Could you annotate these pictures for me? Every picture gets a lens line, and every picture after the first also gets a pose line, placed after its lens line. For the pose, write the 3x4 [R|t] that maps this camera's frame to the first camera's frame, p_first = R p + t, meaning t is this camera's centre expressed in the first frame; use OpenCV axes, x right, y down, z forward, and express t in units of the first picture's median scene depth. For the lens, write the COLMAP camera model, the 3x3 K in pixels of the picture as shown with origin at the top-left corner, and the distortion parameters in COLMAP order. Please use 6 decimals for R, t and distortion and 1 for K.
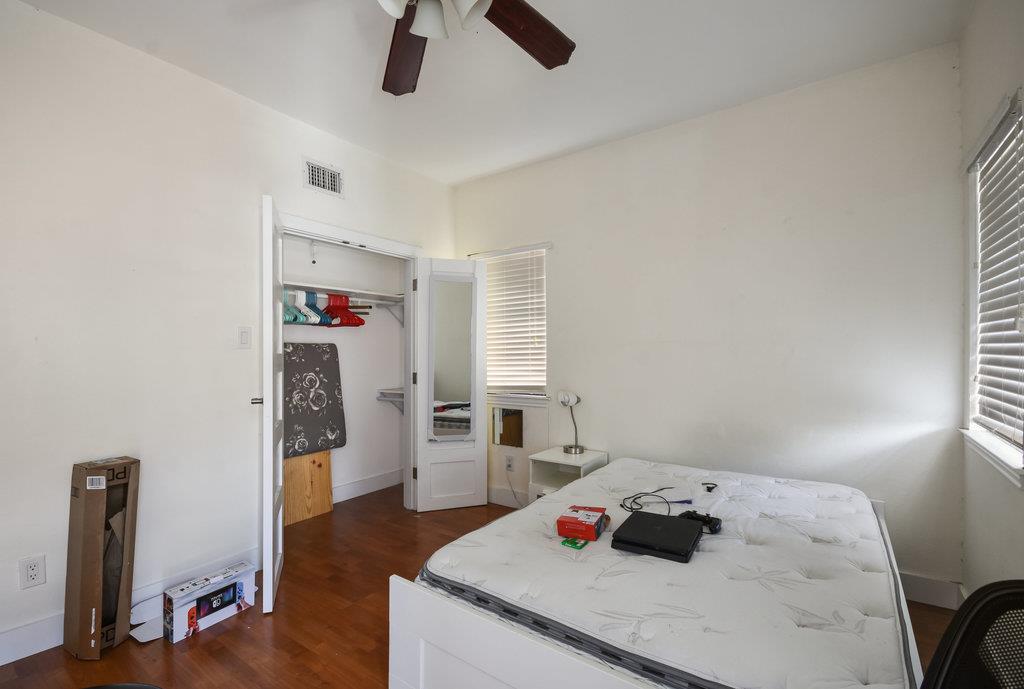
lens RADIAL K [[455.6, 0, 511.7], [0, 455.6, 348.2], [0, 0, 1]] dist [-0.003395, -0.001109]
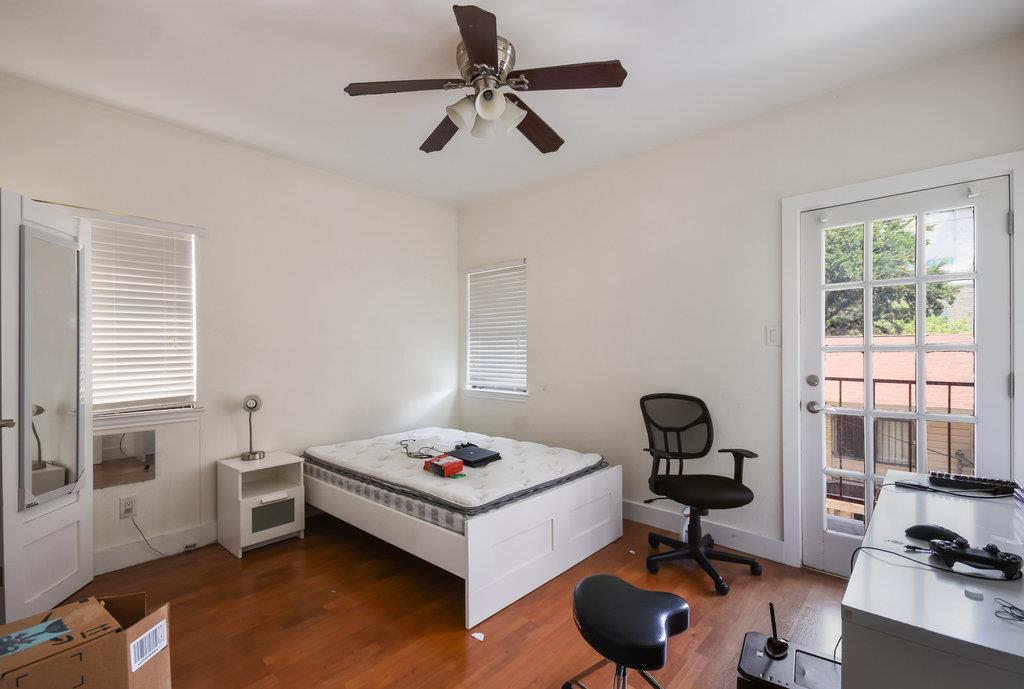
lens RADIAL K [[455.6, 0, 511.9], [0, 455.6, 347.3], [0, 0, 1]] dist [-0.003395, -0.001109]
pose [[0.090193, 0.017464, 0.995771, -0.703195], [0.003799, 0.999833, -0.017879, 0.010533], [-0.995917, 0.005396, 0.090111, 0.324690]]
